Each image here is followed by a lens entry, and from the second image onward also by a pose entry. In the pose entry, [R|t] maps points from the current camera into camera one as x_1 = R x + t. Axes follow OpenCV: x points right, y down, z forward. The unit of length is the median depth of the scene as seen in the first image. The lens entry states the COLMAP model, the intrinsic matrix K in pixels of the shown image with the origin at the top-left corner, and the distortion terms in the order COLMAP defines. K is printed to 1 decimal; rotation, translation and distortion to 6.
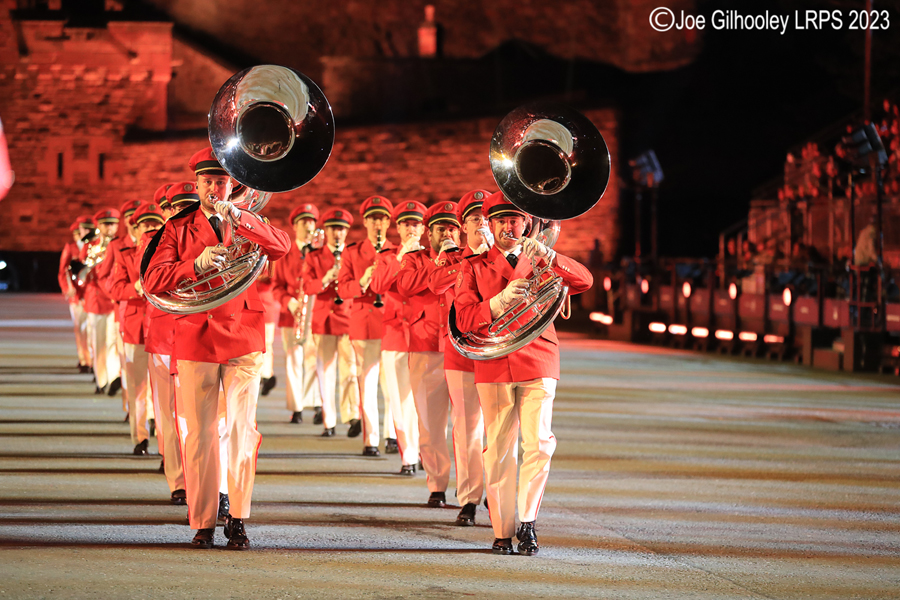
lens RADIAL K [[4520.9, 0, 450.0], [0, 4520.9, 300.0], [0, 0, 1]] dist [0.564671, 13.883421]
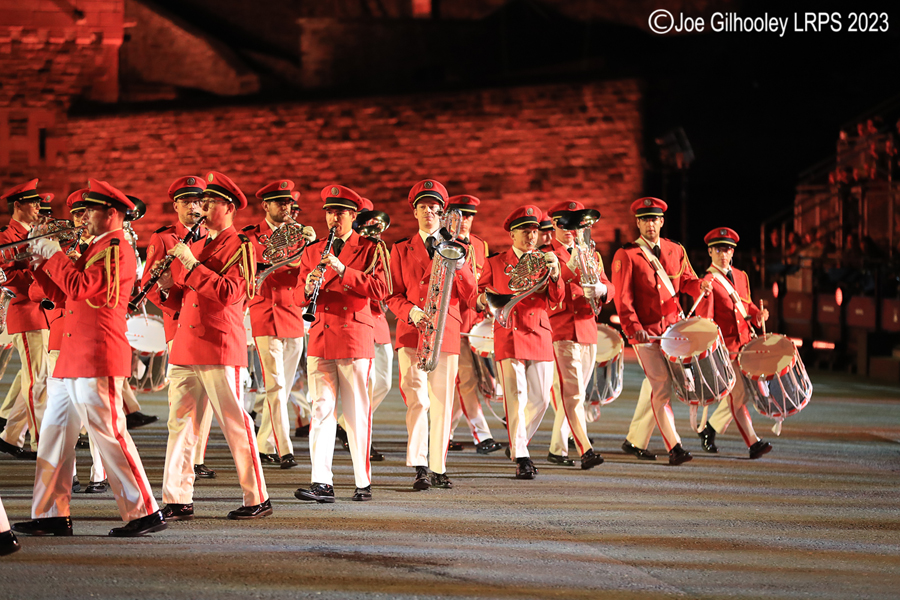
lens RADIAL K [[4806.2, 0, 450.0], [0, 4806.2, 300.0], [0, 0, 1]] dist [0.821205, 28.329087]
pose [[0.999981, 0.001084, -0.006013, 0.006029], [-0.001086, 0.999999, -0.000284, 0.000298], [0.006012, 0.000291, 0.999982, 0.081617]]
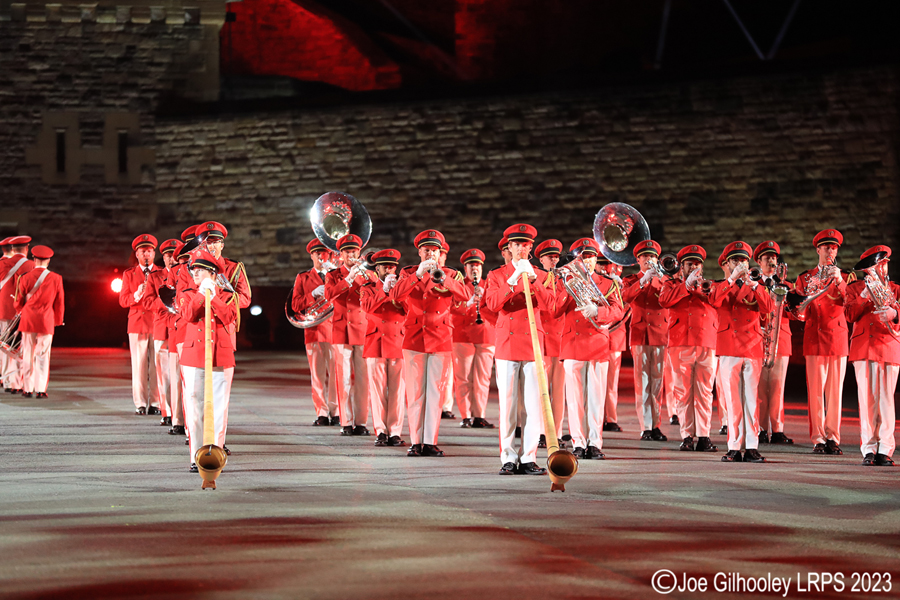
lens RADIAL K [[4492.5, 0, 450.3], [0, 4492.5, 317.4], [0, 0, 1]] dist [1.327313, 6.206229]
pose [[0.999496, -0.000466, -0.031754, -0.007520], [0.000382, 0.999996, -0.002663, -0.003735], [0.031755, 0.002650, 0.999492, 0.335759]]
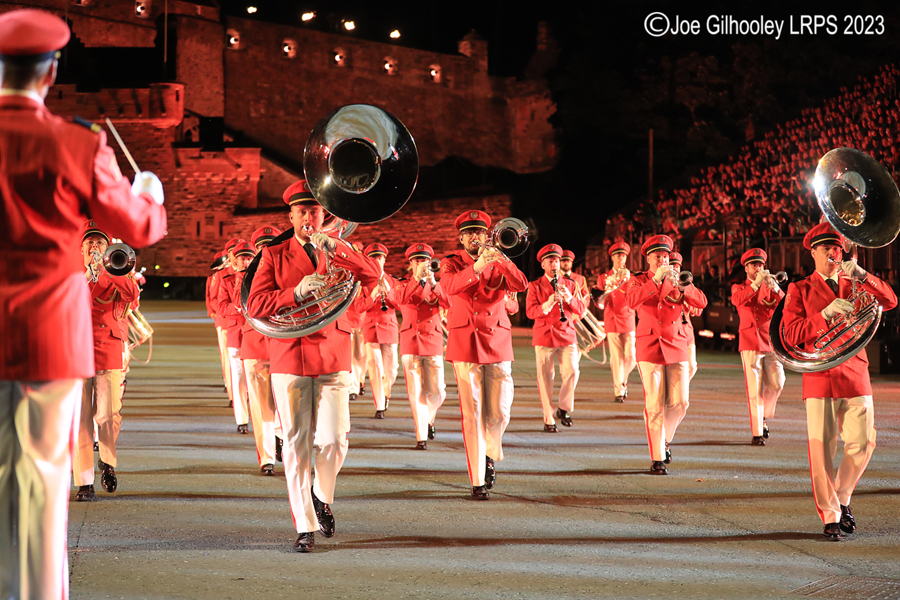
lens RADIAL K [[3815.4, 0, 450.0], [0, 3815.4, 300.0], [0, 0, 1]] dist [-0.324448, 0.785375]
pose [[0.999965, -0.005666, -0.006140, 0.021926], [0.005630, 0.999966, -0.005974, 0.007899], [0.006174, 0.005940, 0.999963, -0.492423]]
